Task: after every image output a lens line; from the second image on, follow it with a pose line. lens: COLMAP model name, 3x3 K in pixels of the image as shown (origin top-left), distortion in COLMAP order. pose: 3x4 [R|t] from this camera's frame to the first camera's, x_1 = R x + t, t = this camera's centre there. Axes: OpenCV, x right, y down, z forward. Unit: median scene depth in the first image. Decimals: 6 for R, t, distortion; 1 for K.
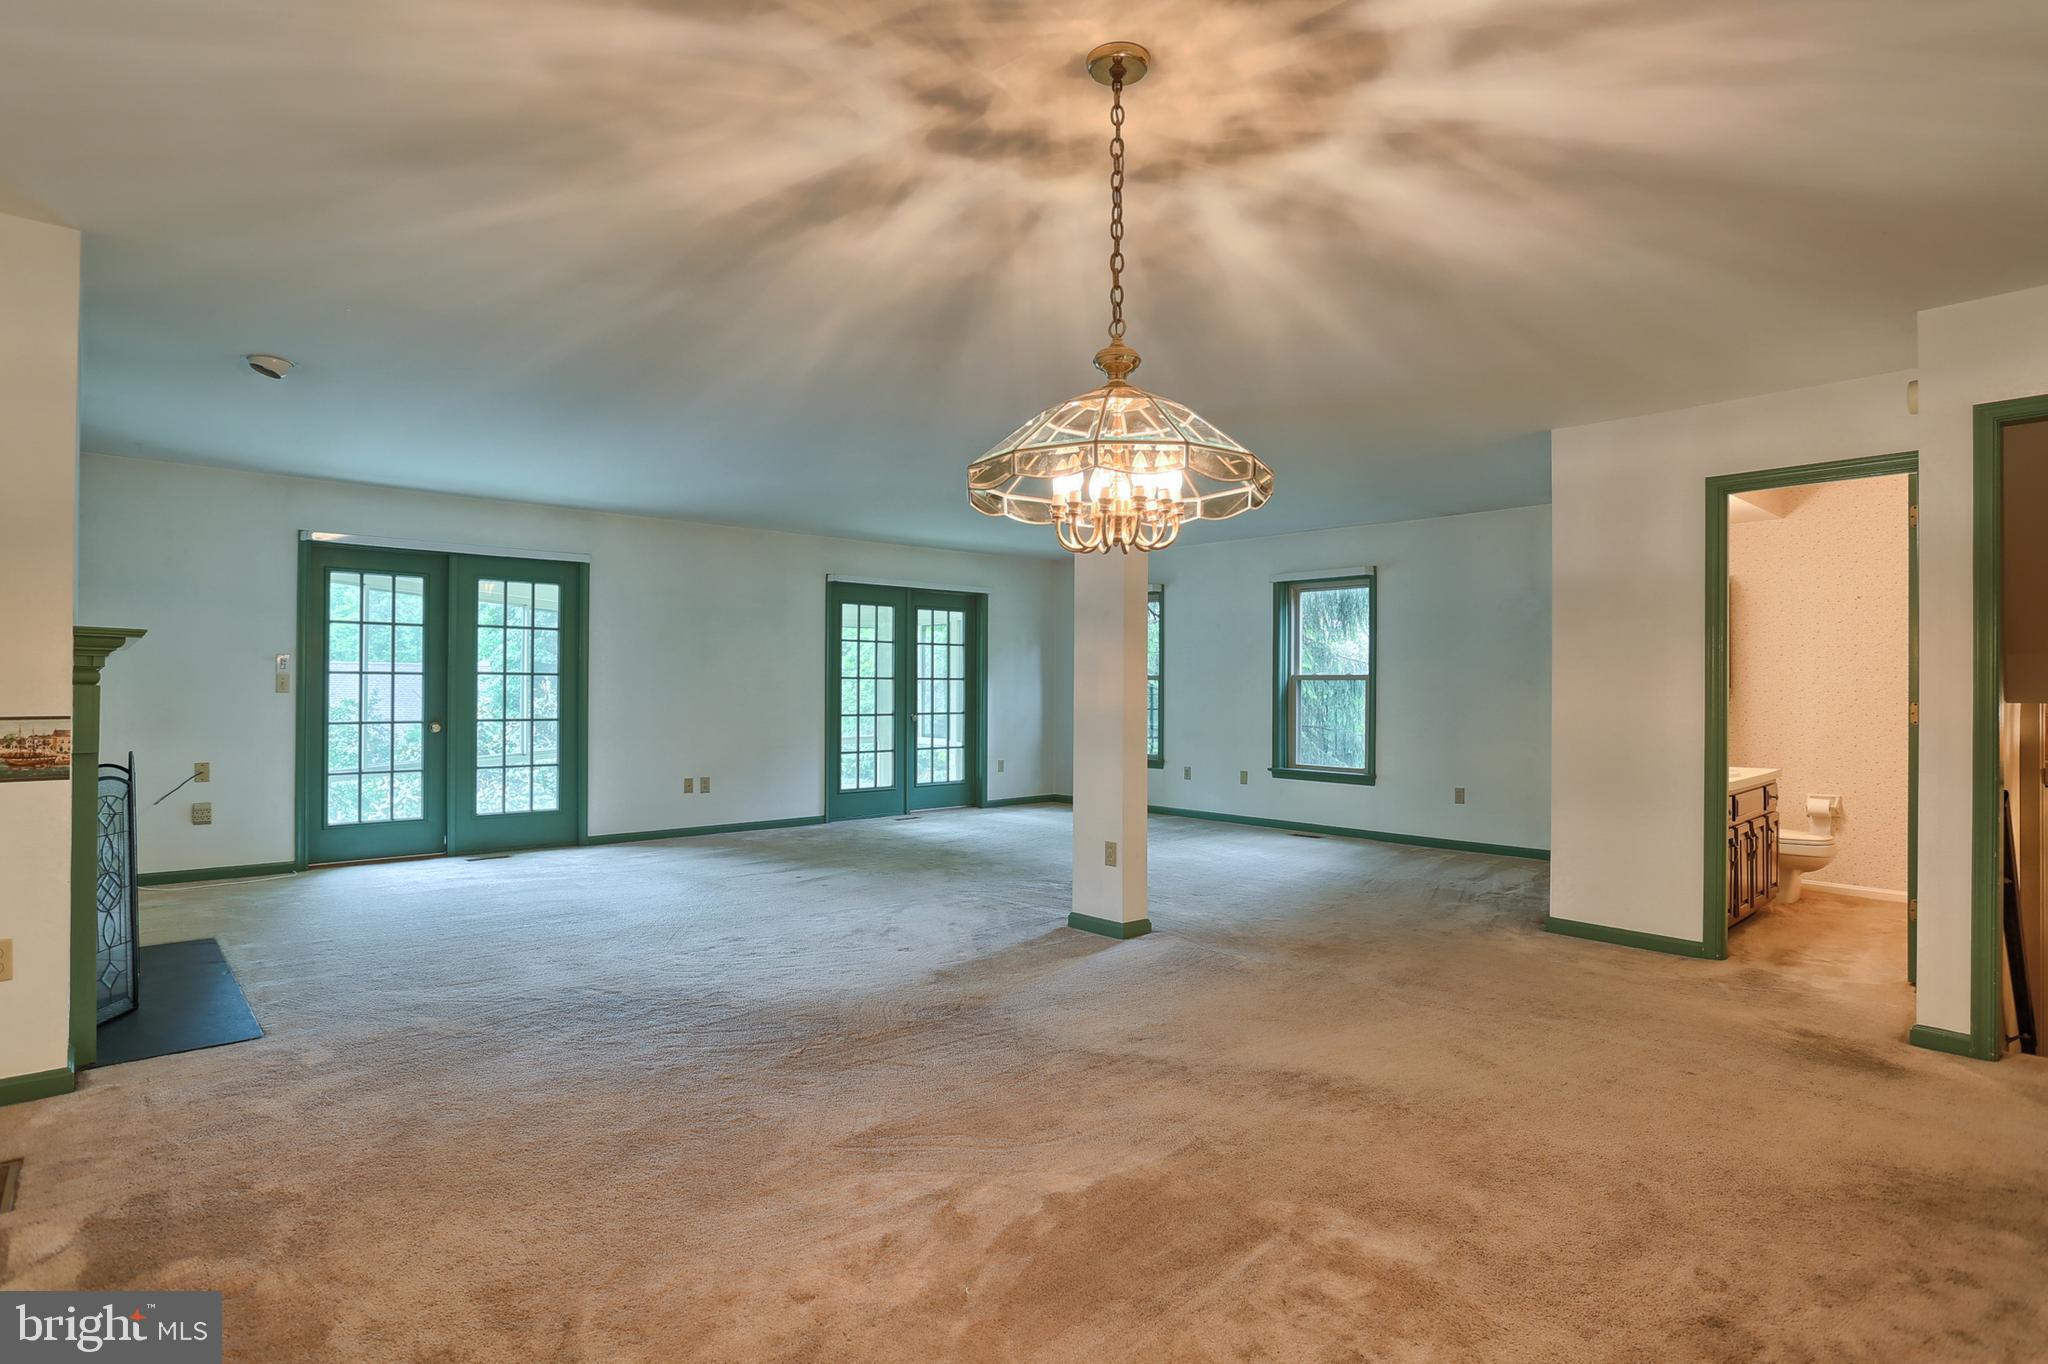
lens RADIAL K [[1036.3, 0, 1022.4], [0, 1036.3, 675.5], [0, 0, 1]] dist [-0.016689, 0.000419]
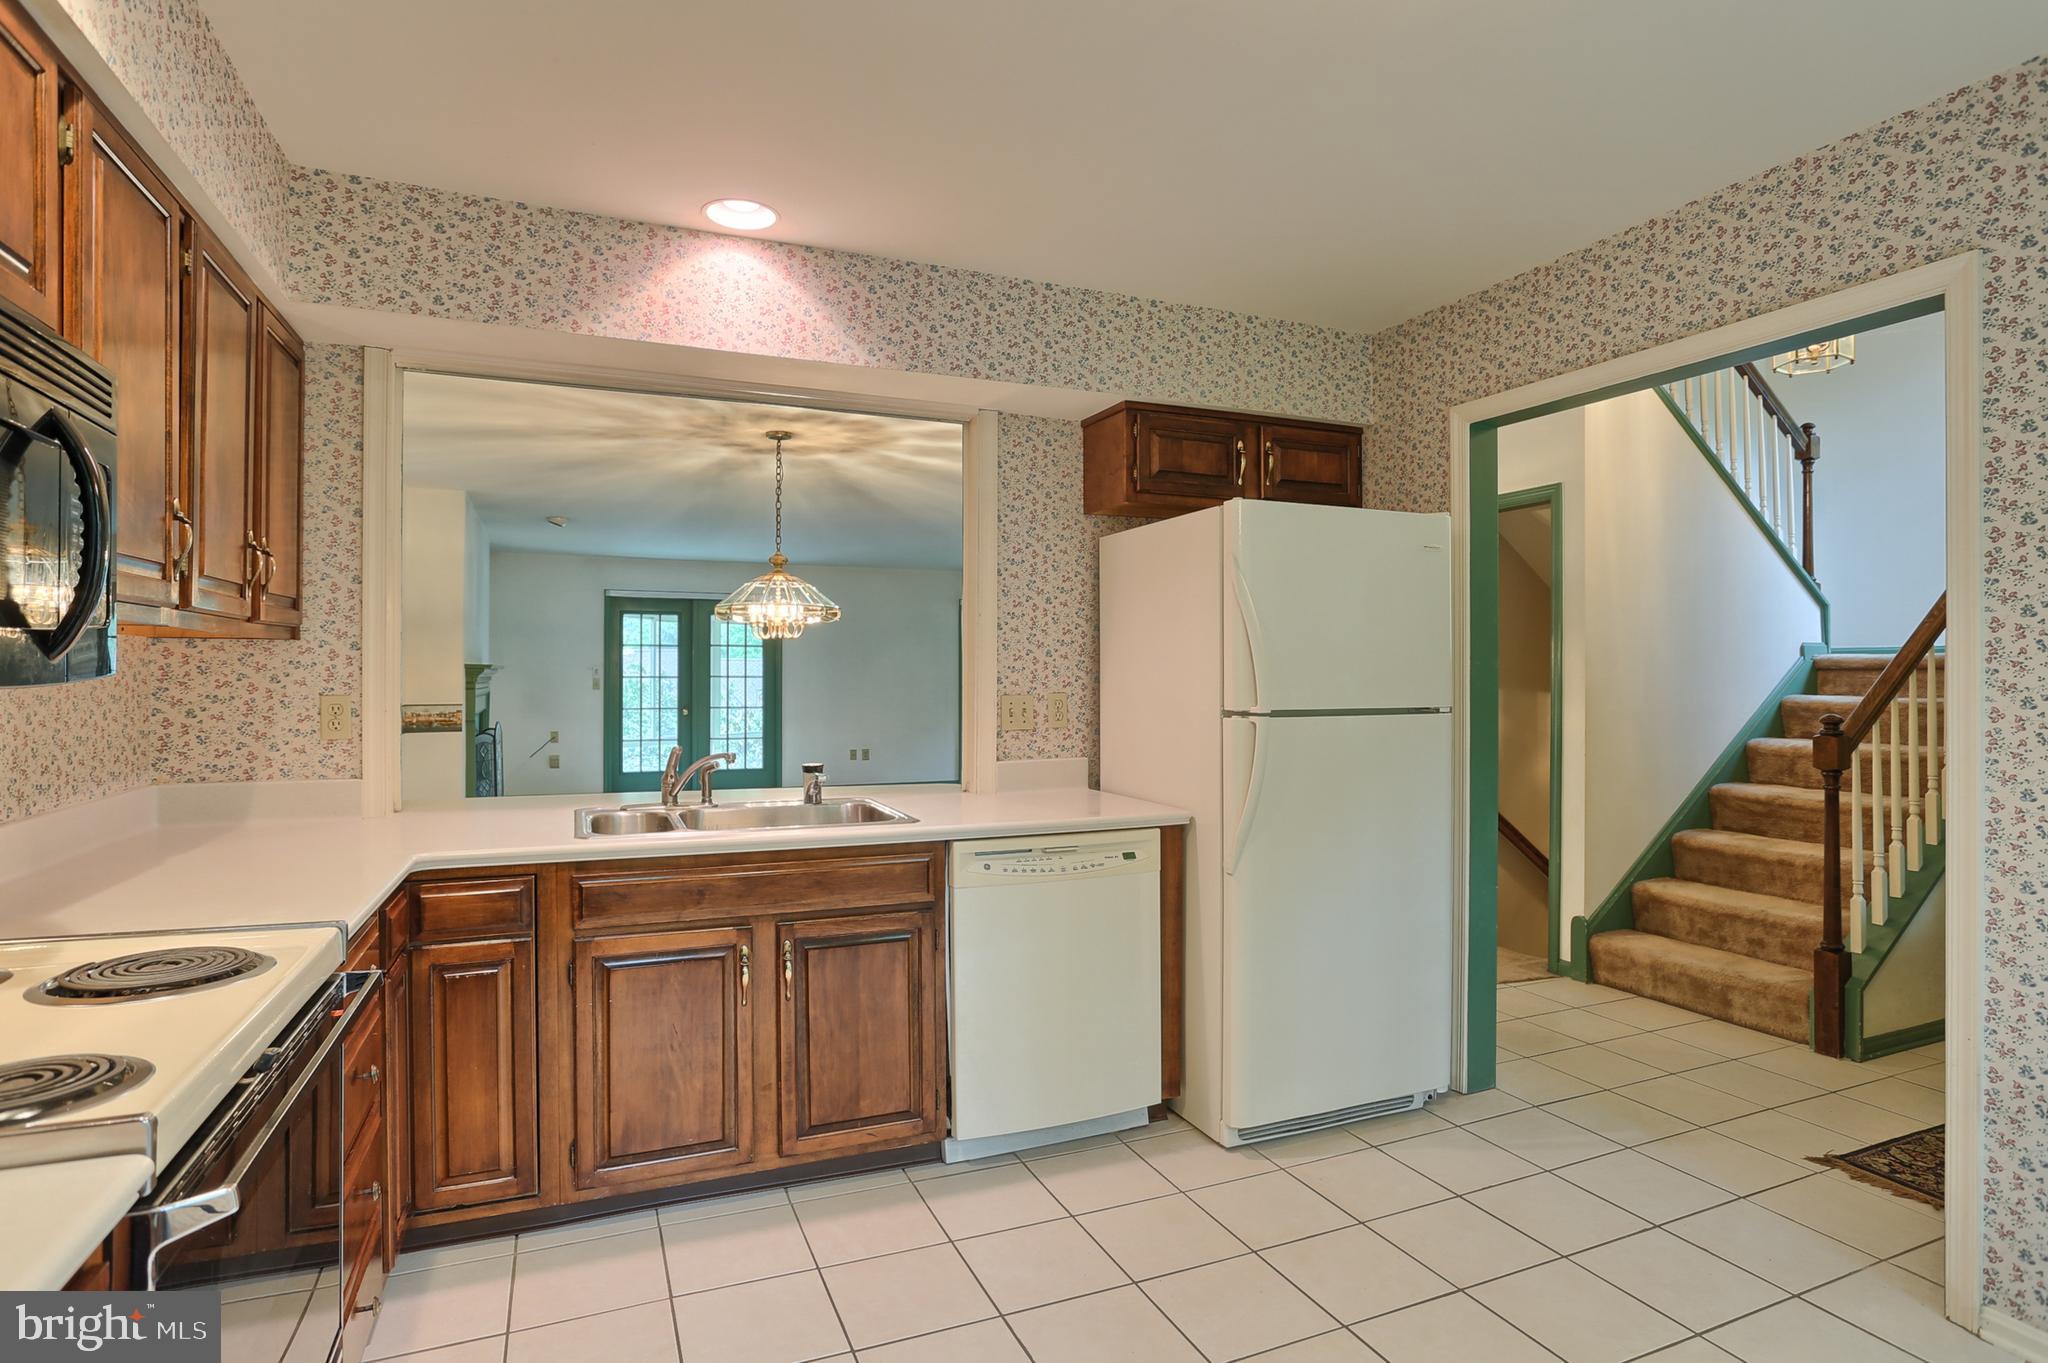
lens RADIAL K [[1059.8, 0, 1024.0], [0, 1059.8, 681.5], [0, 0, 1]] dist [-0.033174, 0.001221]
pose [[0.948622, -0.001484, -0.316407, 0.749928], [0.006772, 0.999855, 0.015615, -0.029481], [0.316338, -0.016956, 0.948495, -0.618092]]
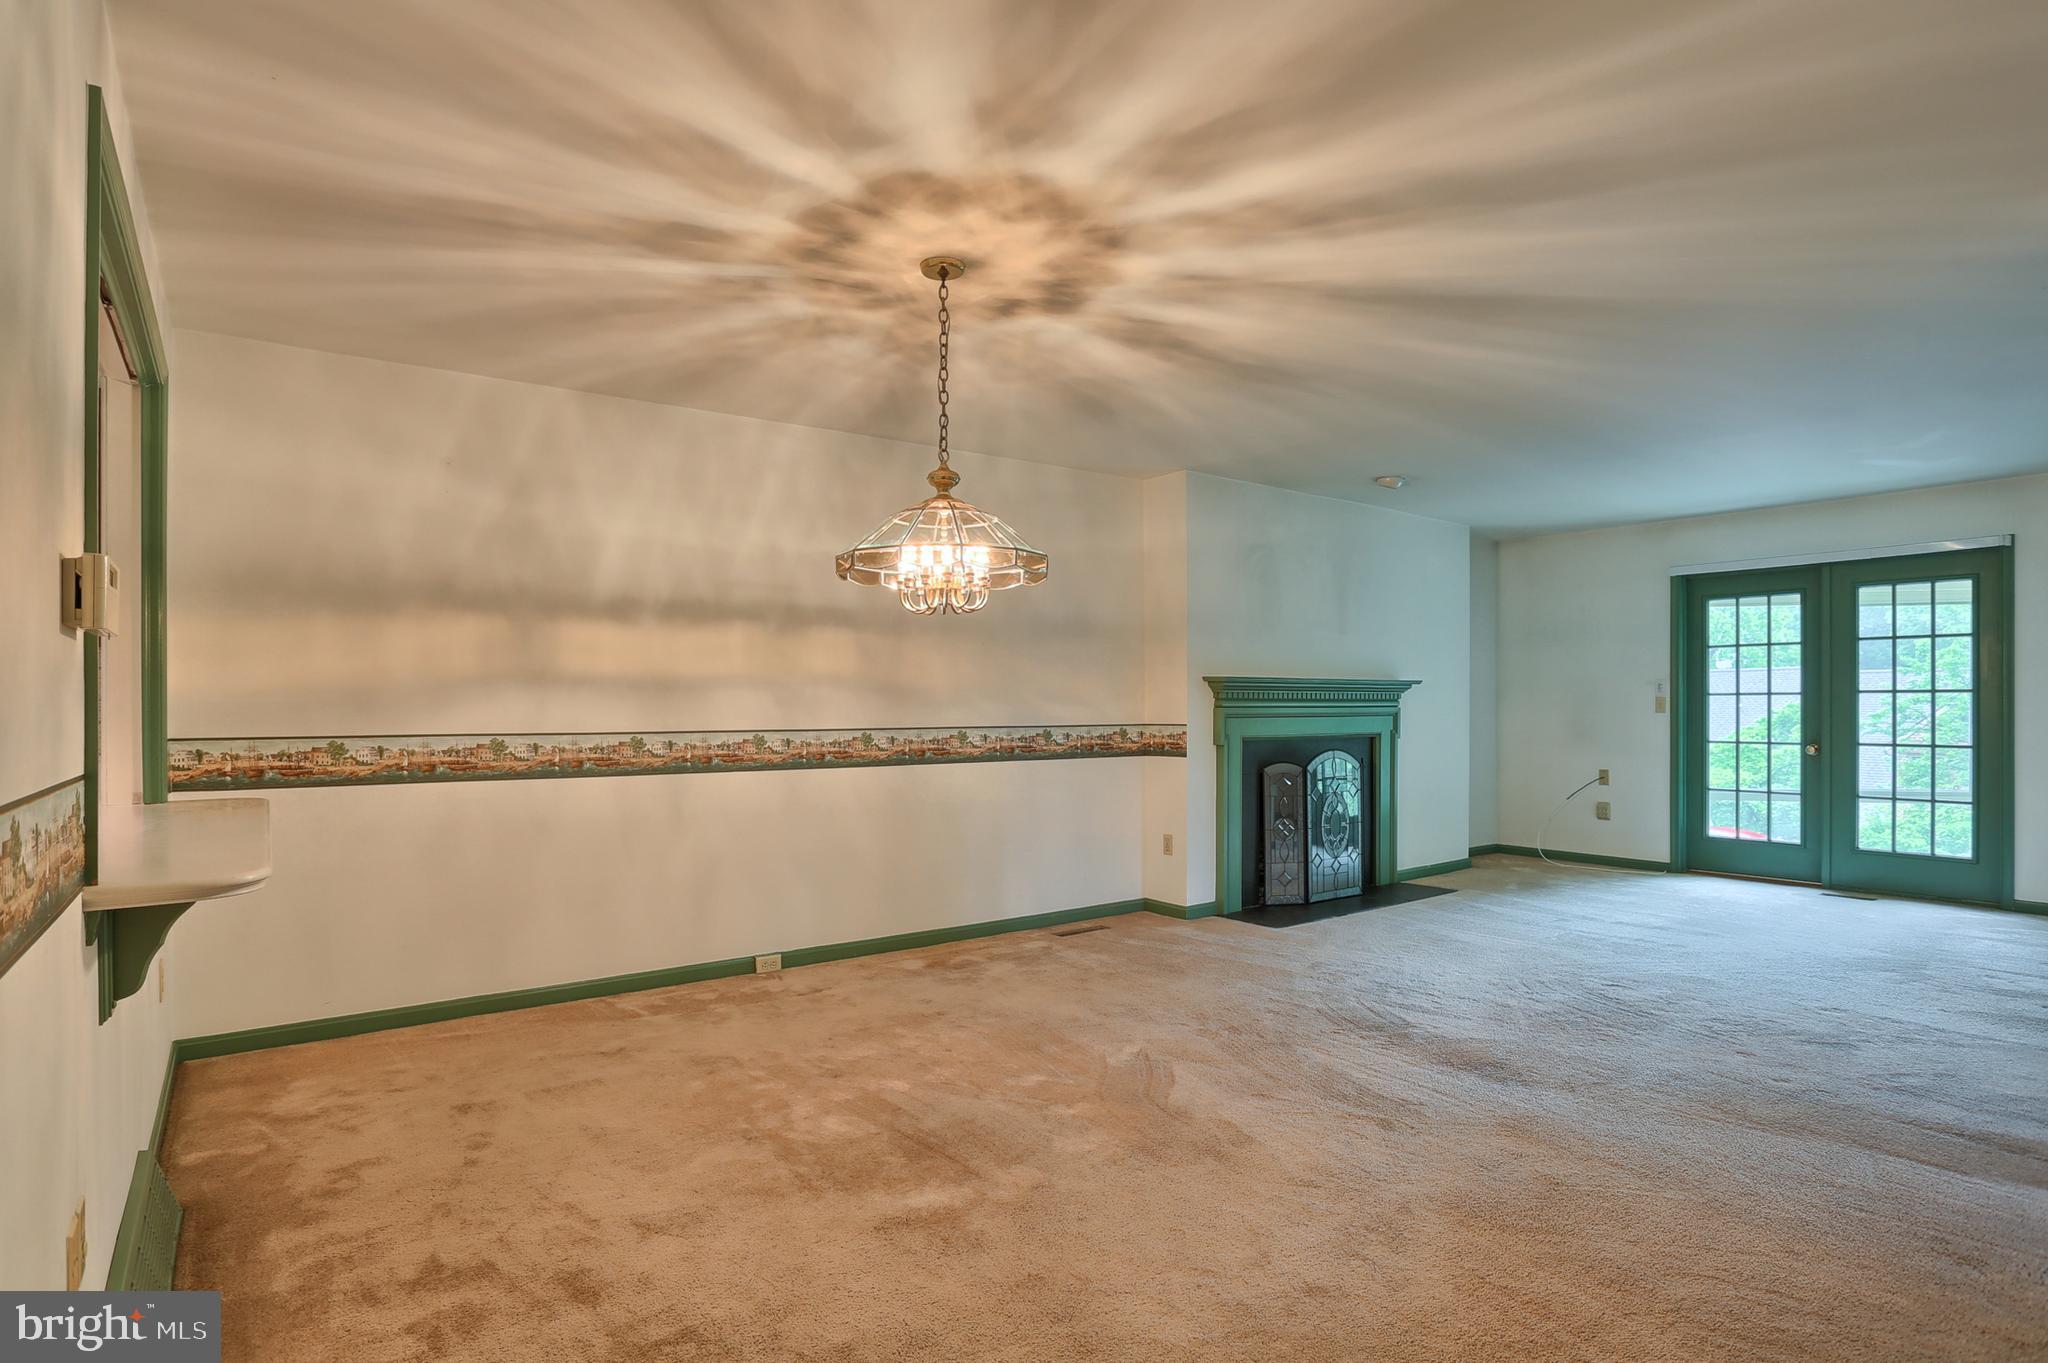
lens RADIAL K [[1059.8, 0, 1024.0], [0, 1059.8, 681.5], [0, 0, 1]] dist [-0.033174, 0.001221]
pose [[-0.089431, -0.025079, -0.995677, 0.809667], [0.013440, 0.999562, -0.026384, 0.005741], [0.995902, -0.015742, -0.089054, 0.662548]]
